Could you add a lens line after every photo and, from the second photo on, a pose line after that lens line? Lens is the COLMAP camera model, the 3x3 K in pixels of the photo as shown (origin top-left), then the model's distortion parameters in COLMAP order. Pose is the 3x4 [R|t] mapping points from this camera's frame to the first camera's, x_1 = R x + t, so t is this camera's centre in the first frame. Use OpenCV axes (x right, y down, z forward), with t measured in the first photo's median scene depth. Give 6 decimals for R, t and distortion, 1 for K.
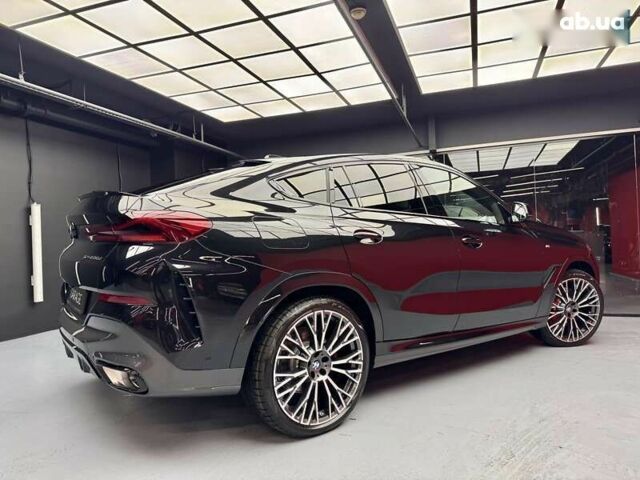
lens RADIAL K [[441.3, 0, 320.0], [0, 441.3, 240.0], [0, 0, 1]] dist [0.096008, -0.140486]
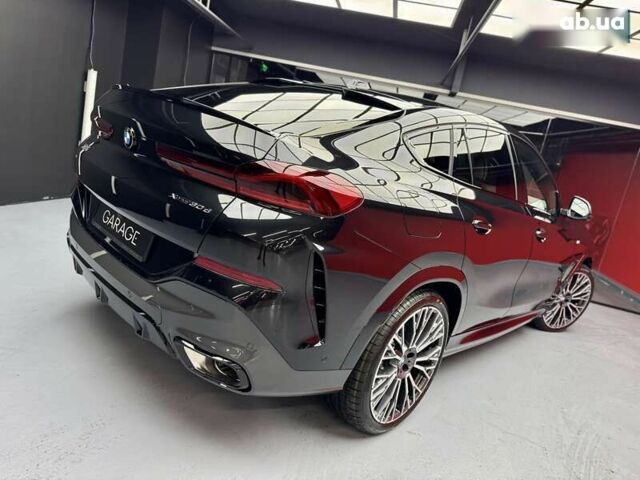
lens RADIAL K [[448.6, 0, 320.0], [0, 448.6, 240.0], [0, 0, 1]] dist [0.037556, -0.061507]
pose [[0.957122, 0.191593, 0.217277, -0.350975], [-0.235998, 0.950676, 0.201295, -0.077690], [-0.167993, -0.243941, 0.955129, 0.196748]]
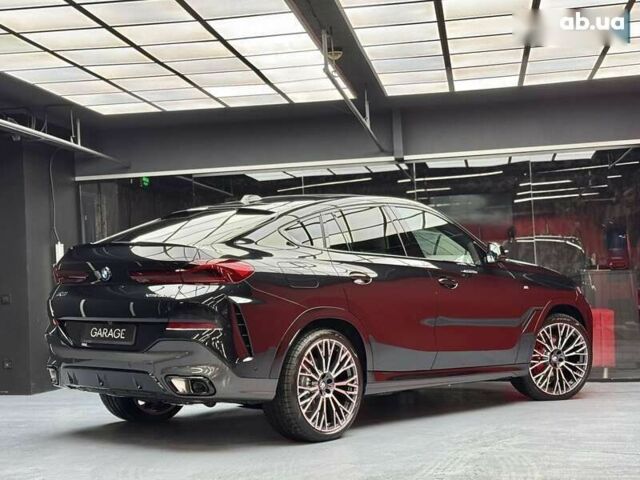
lens RADIAL K [[1187.0, 0, 320.0], [0, 1187.0, 240.0], [0, 0, 1]] dist [0.147348, -0.005618]
pose [[0.979419, -0.002918, 0.201819, -0.573026], [0.012276, 0.998906, -0.045131, 0.030020], [-0.201466, 0.046680, 0.978383, -1.865410]]
